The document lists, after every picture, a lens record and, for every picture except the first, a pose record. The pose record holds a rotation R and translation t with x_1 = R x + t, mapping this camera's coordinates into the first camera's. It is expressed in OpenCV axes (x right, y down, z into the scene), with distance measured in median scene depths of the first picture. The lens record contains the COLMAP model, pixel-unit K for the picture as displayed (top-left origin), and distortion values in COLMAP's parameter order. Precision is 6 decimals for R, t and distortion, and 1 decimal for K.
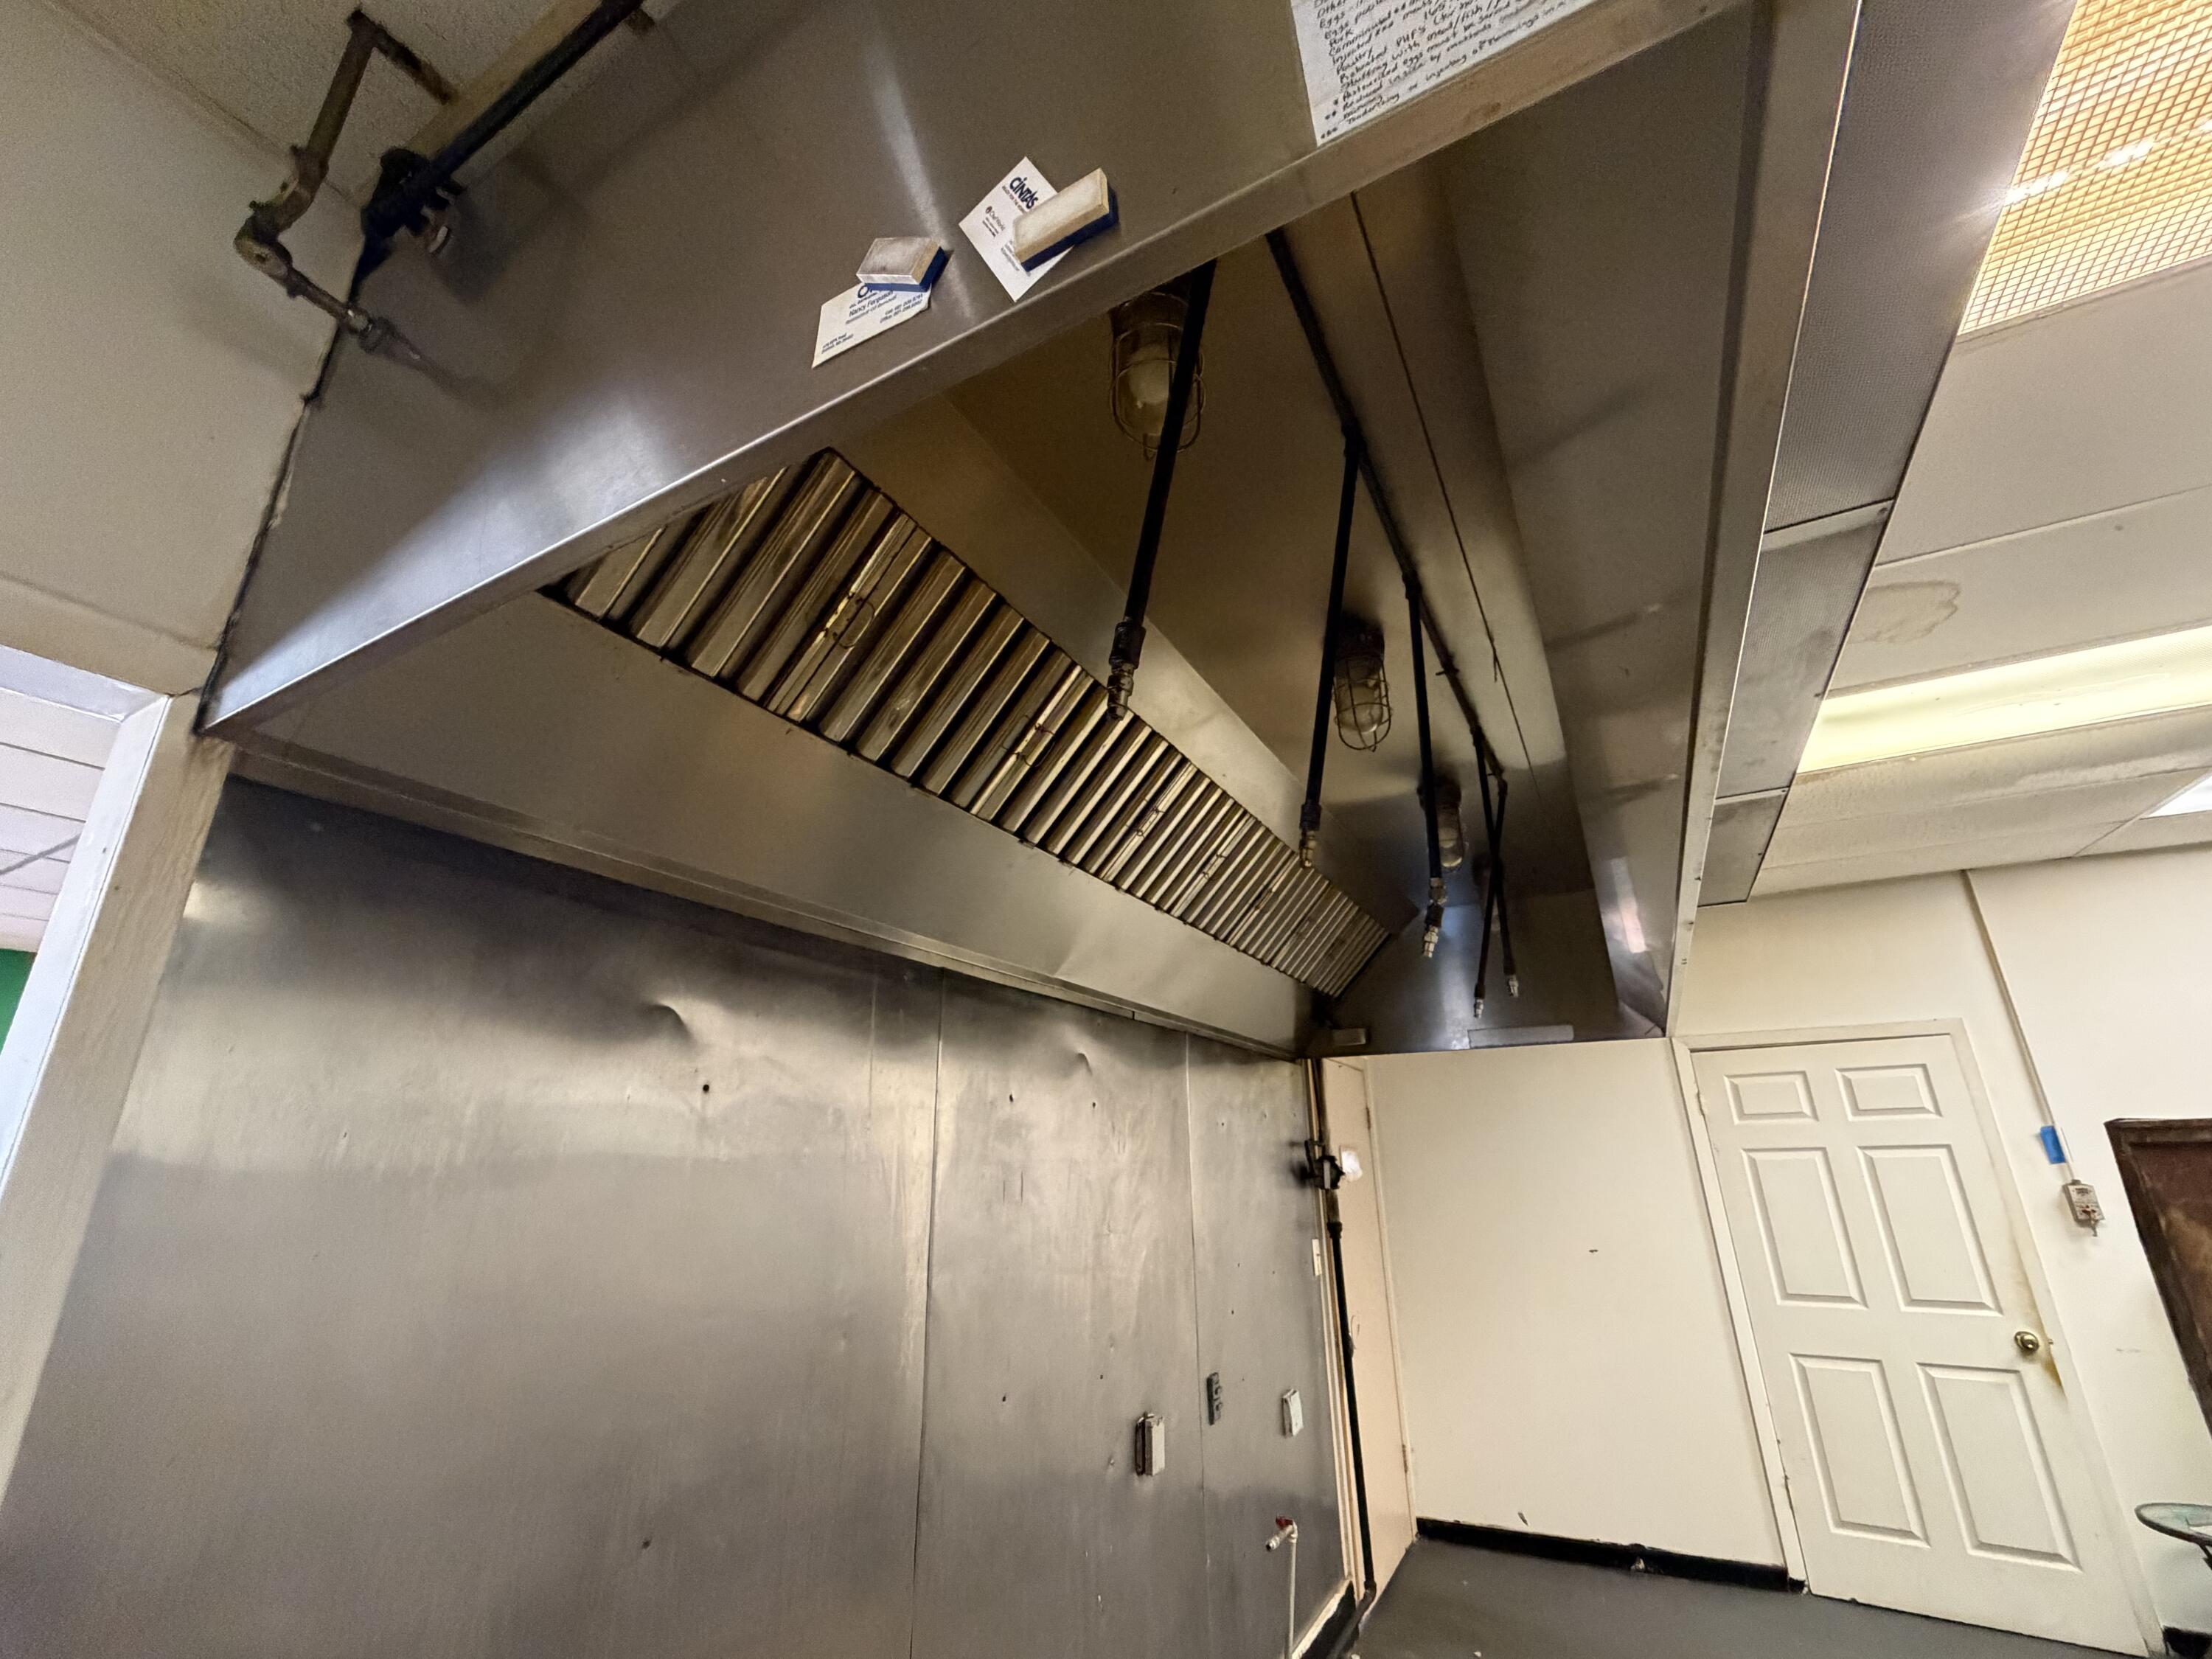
lens RADIAL K [[931.4, 0, 1102.8], [0, 931.4, 834.4], [0, 0, 1]] dist [-0.001213, -0.000132]
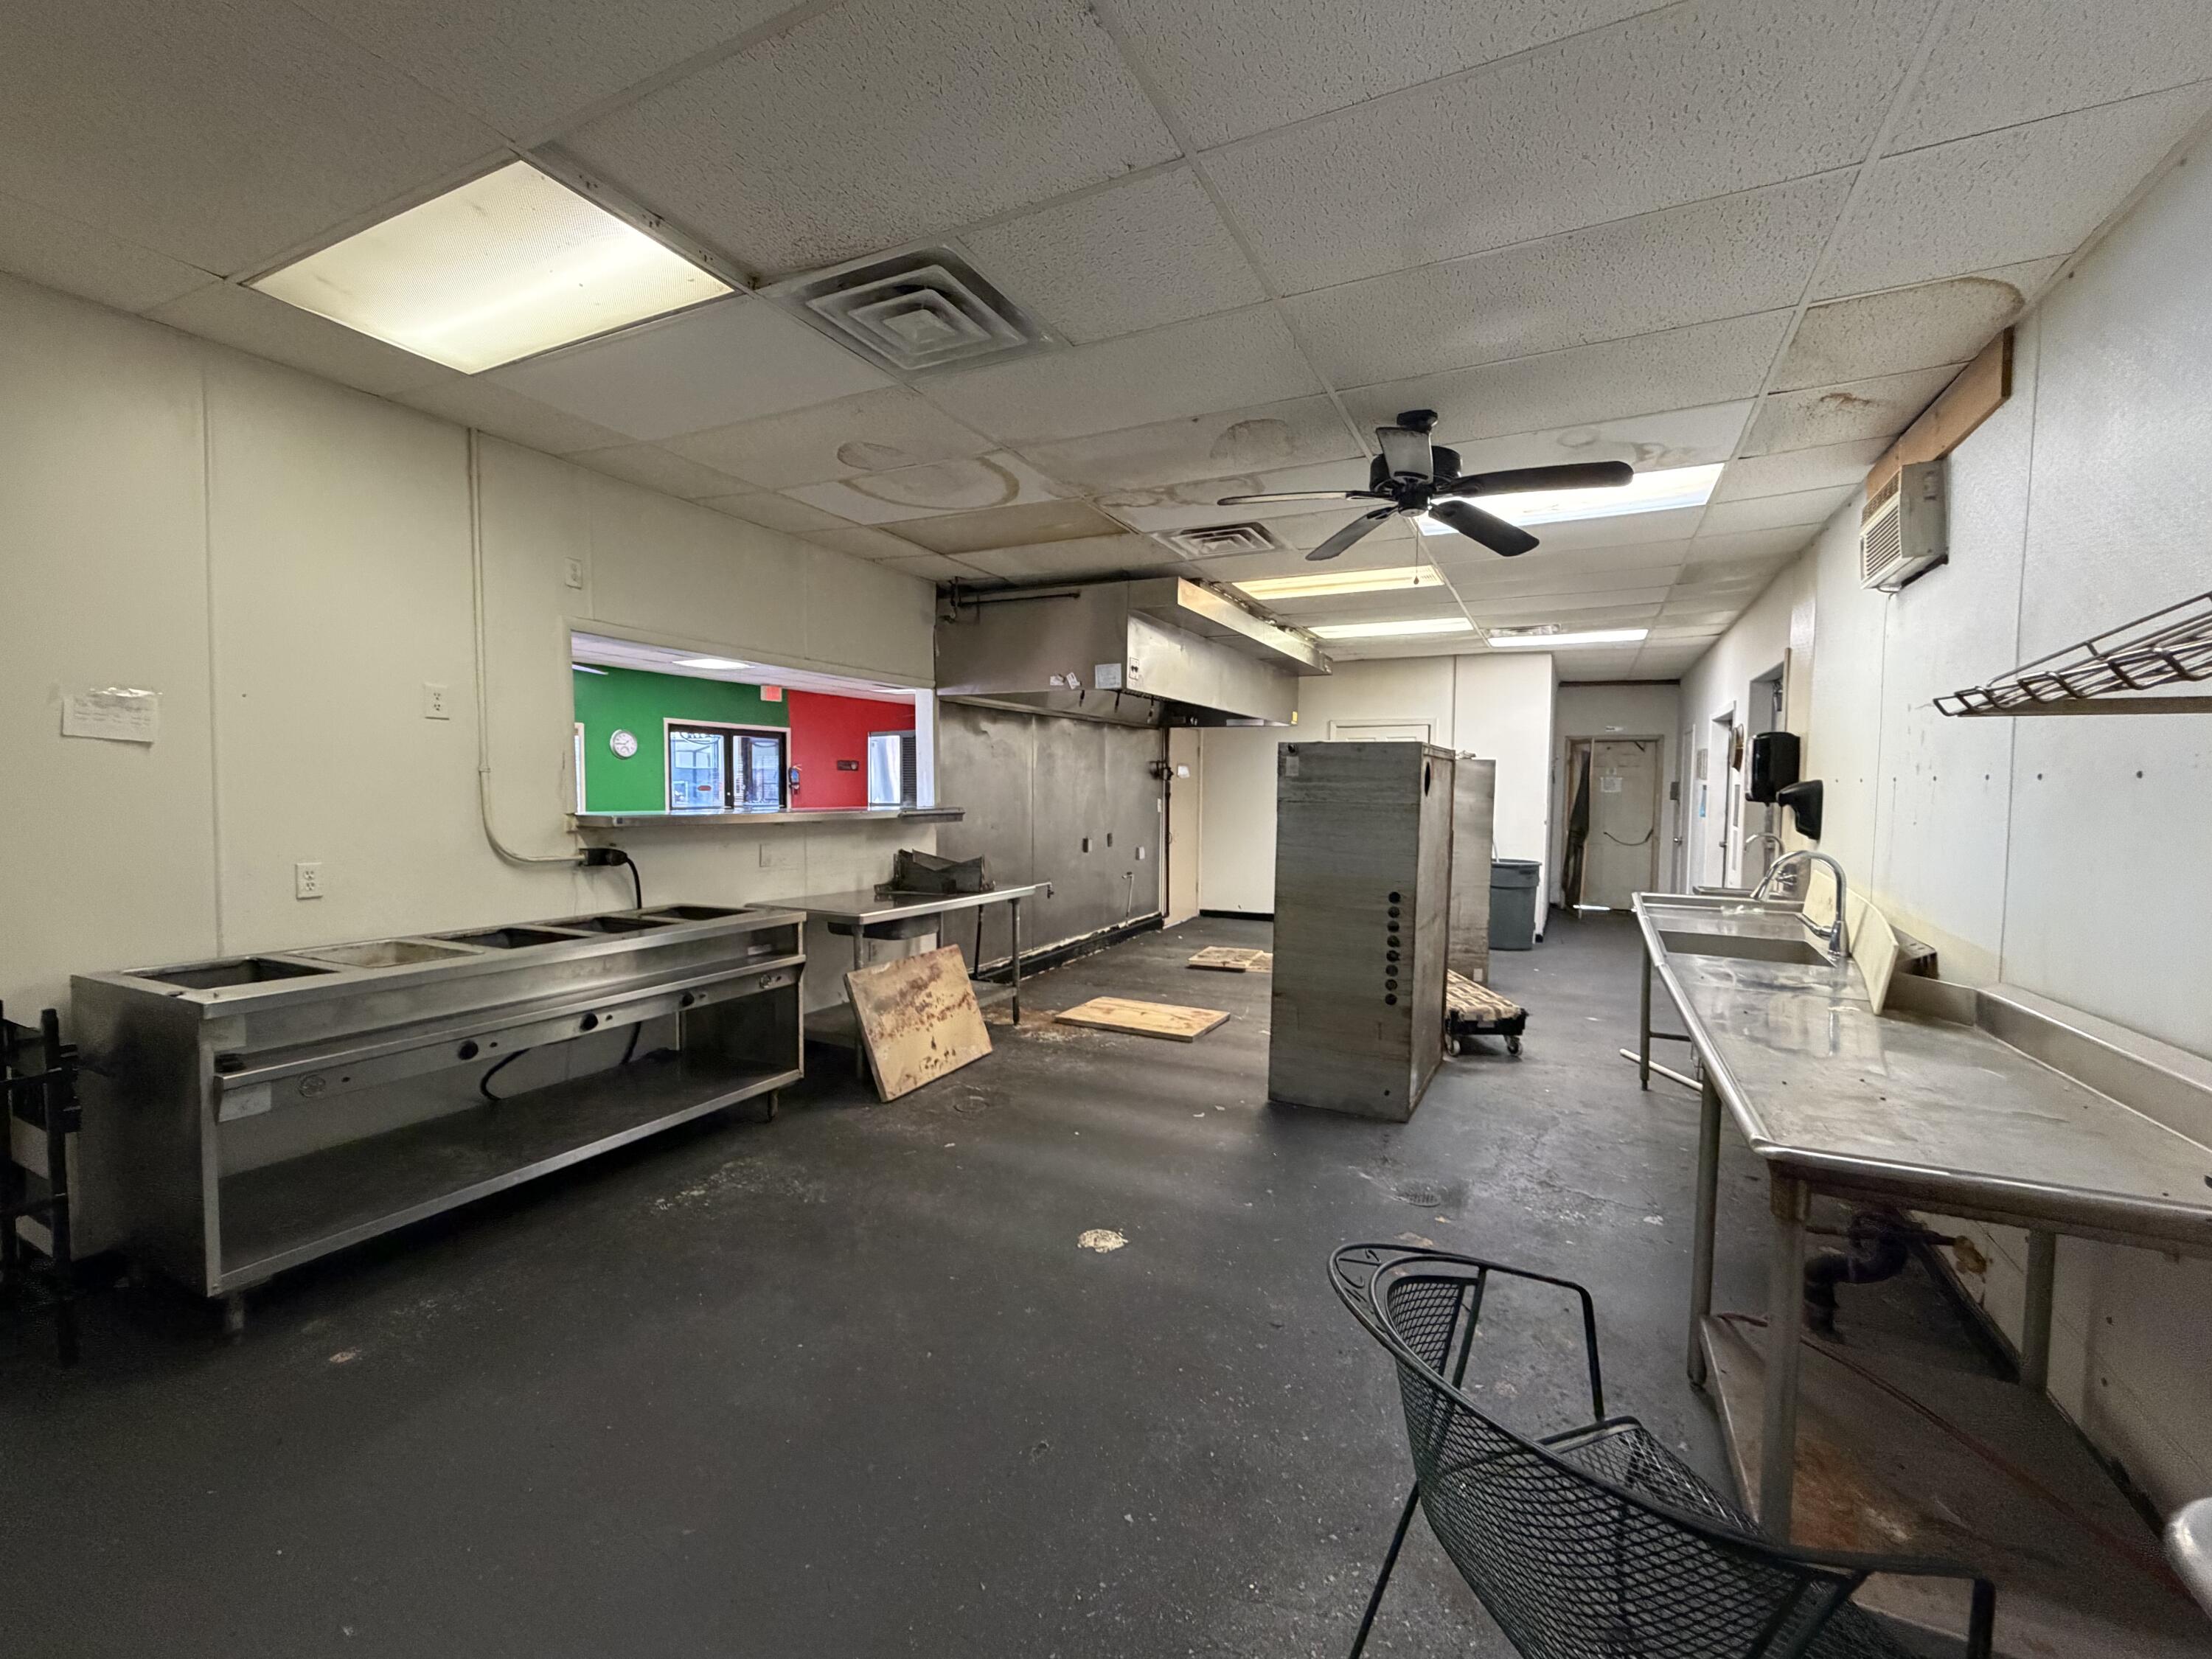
lens RADIAL K [[931.4, 0, 1102.8], [0, 931.4, 834.4], [0, 0, 1]] dist [-0.001213, -0.000132]
pose [[0.999088, 0.018222, 0.038607, -0.018818], [-0.031805, 0.920939, 0.388407, -0.478914], [-0.028477, -0.389280, 0.920679, -1.441935]]
